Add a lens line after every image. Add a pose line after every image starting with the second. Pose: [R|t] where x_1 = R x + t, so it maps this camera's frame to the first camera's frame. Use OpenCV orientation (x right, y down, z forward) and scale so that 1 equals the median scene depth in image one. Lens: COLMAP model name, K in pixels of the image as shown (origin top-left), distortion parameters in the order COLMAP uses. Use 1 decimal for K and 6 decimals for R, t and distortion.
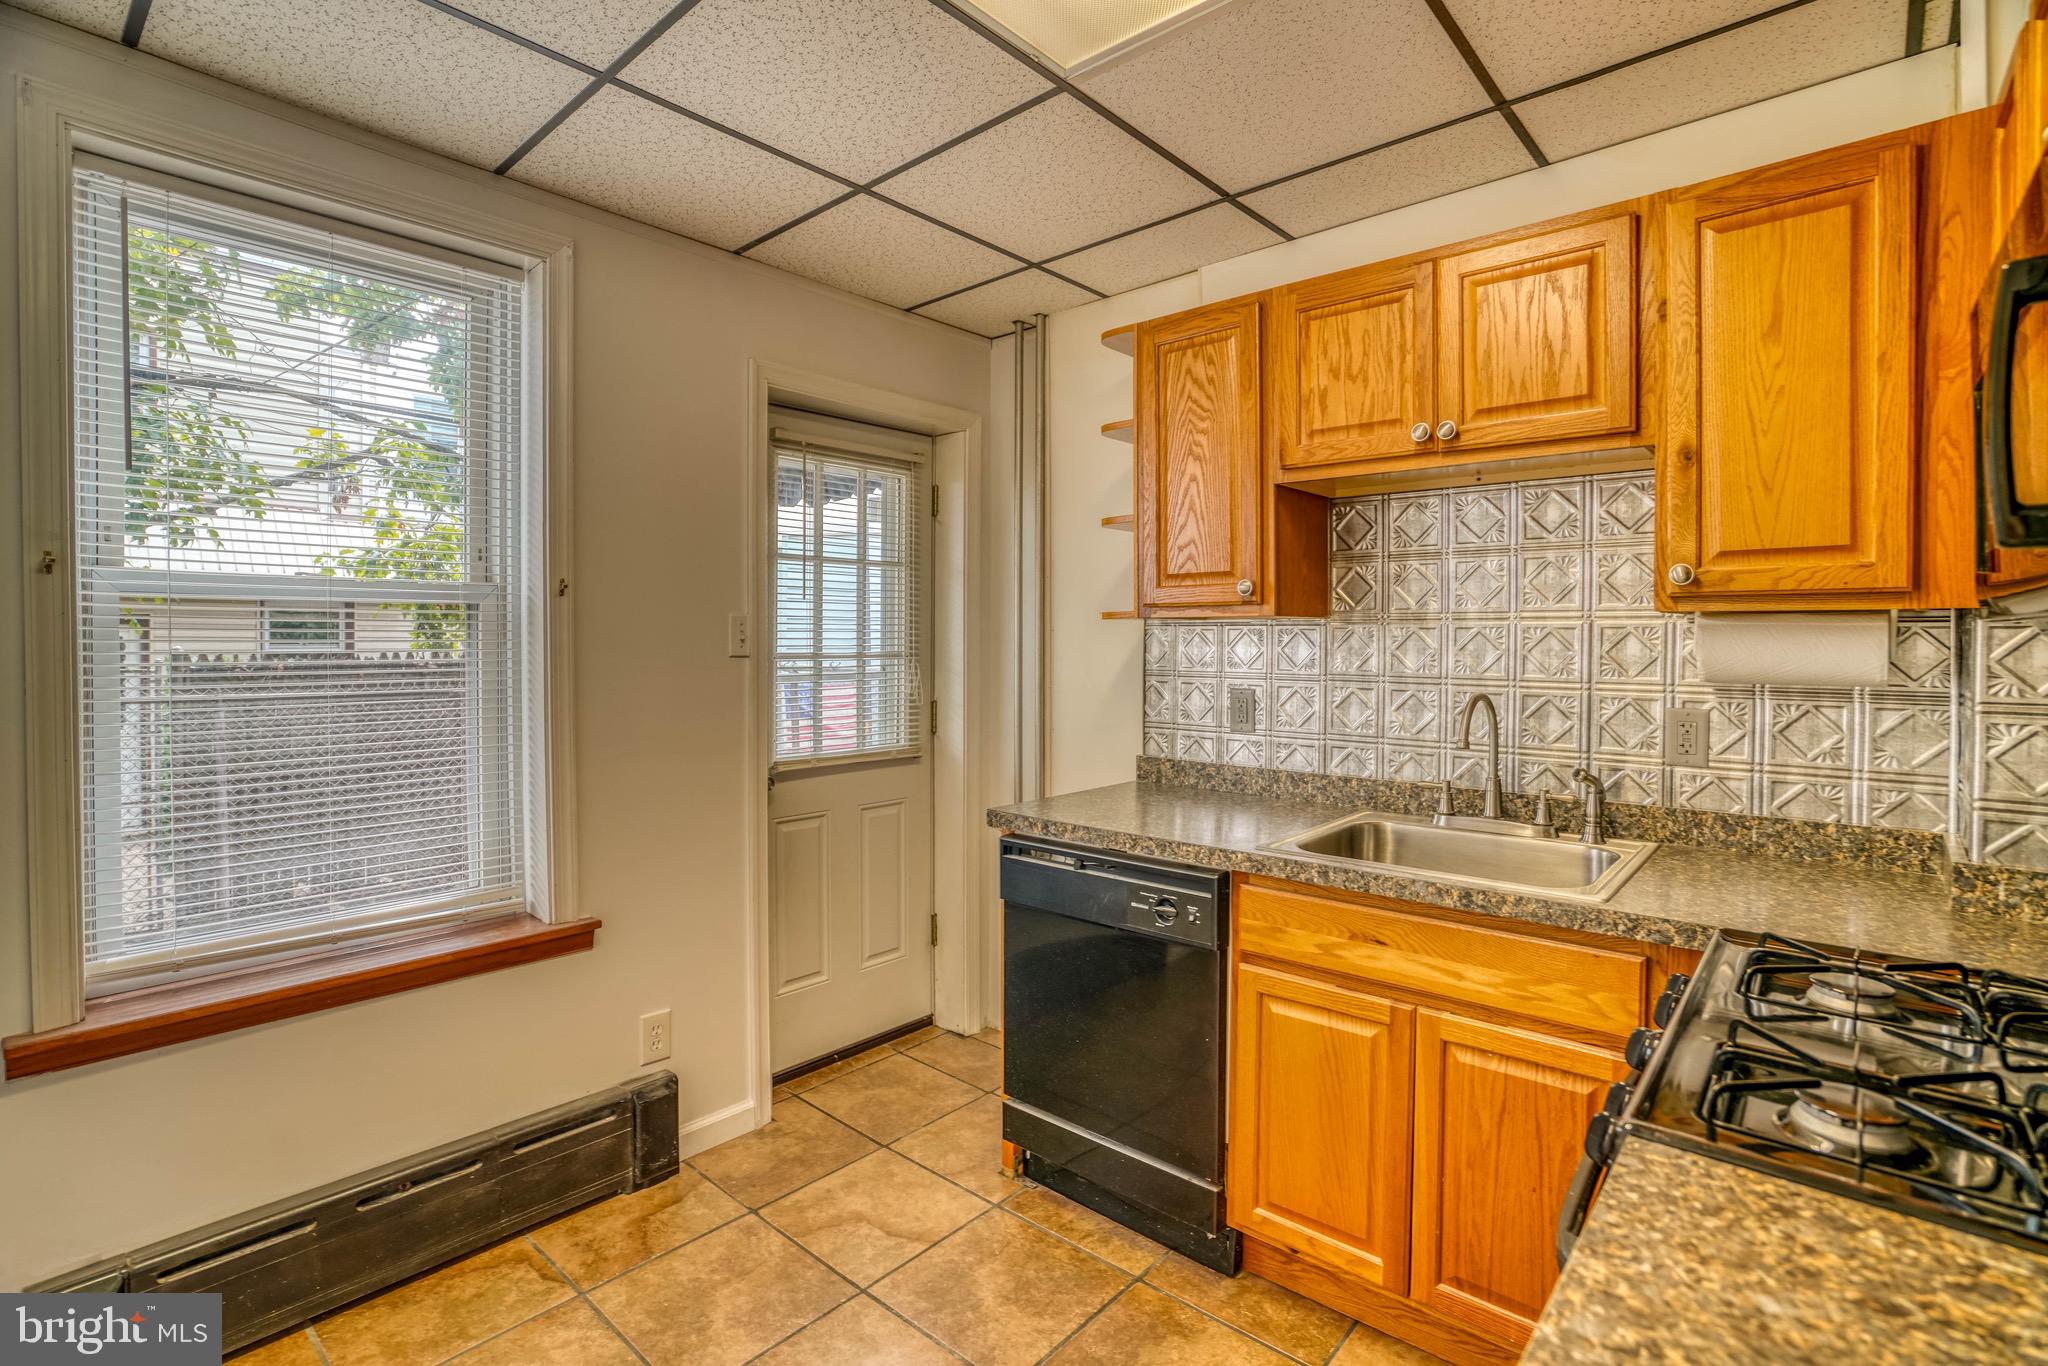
lens RADIAL K [[968.8, 0, 1021.7], [0, 968.8, 654.2], [0, 0, 1]] dist [-0.054591, 0.027163]
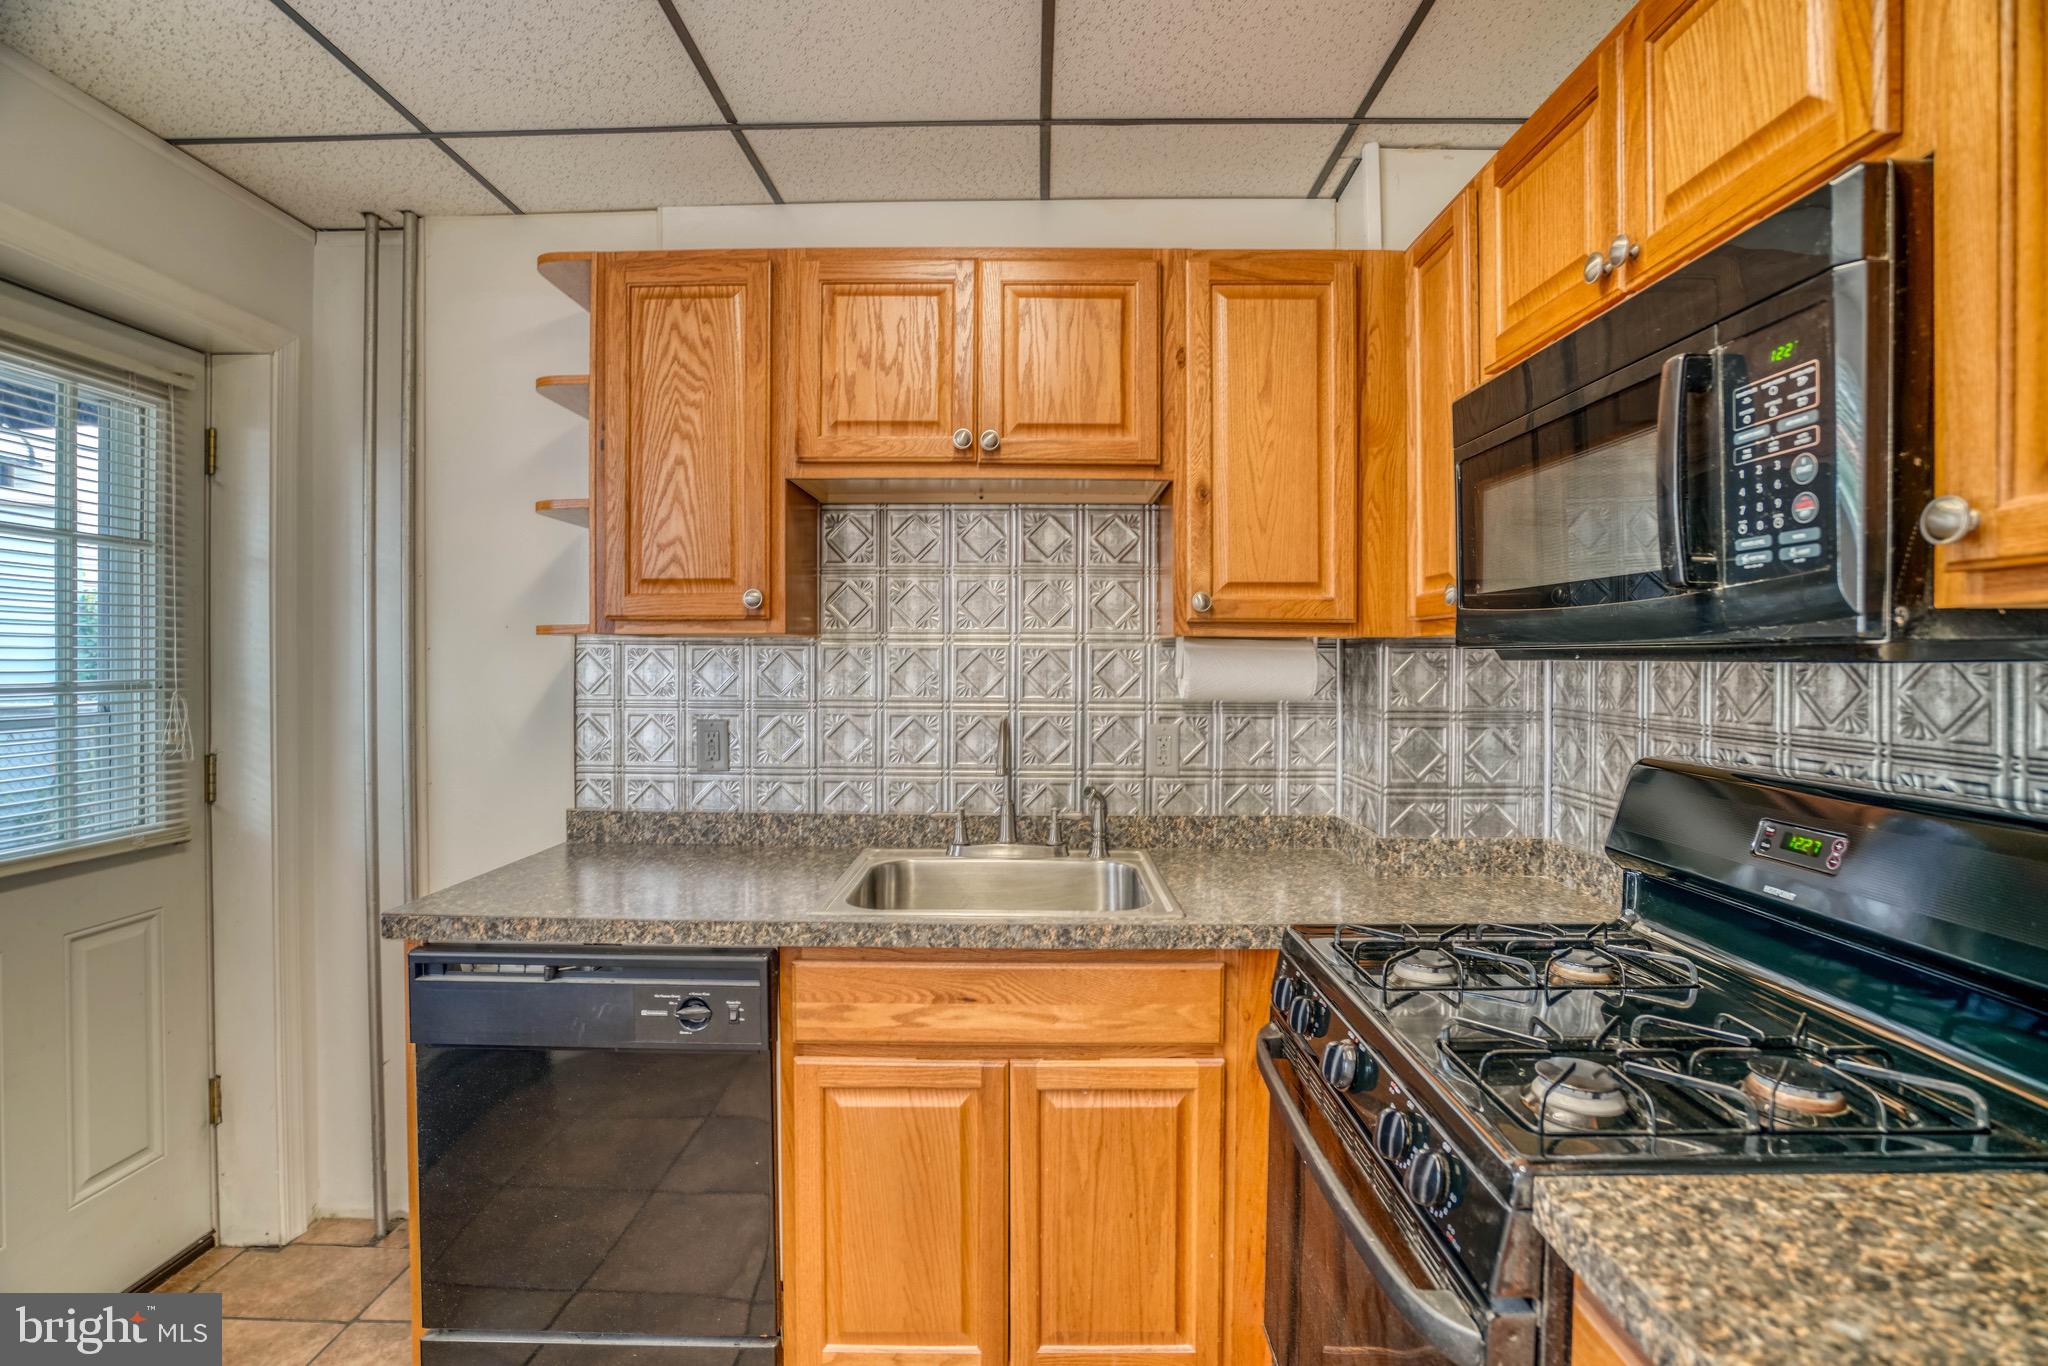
lens RADIAL K [[971.4, 0, 1029.3], [0, 971.4, 670.6], [0, 0, 1]] dist [-0.058004, 0.024340]
pose [[0.753503, -0.006511, 0.657413, -0.143946], [0.009219, 0.999957, -0.000663, -0.004898], [-0.657380, 0.006560, 0.753530, 0.230381]]
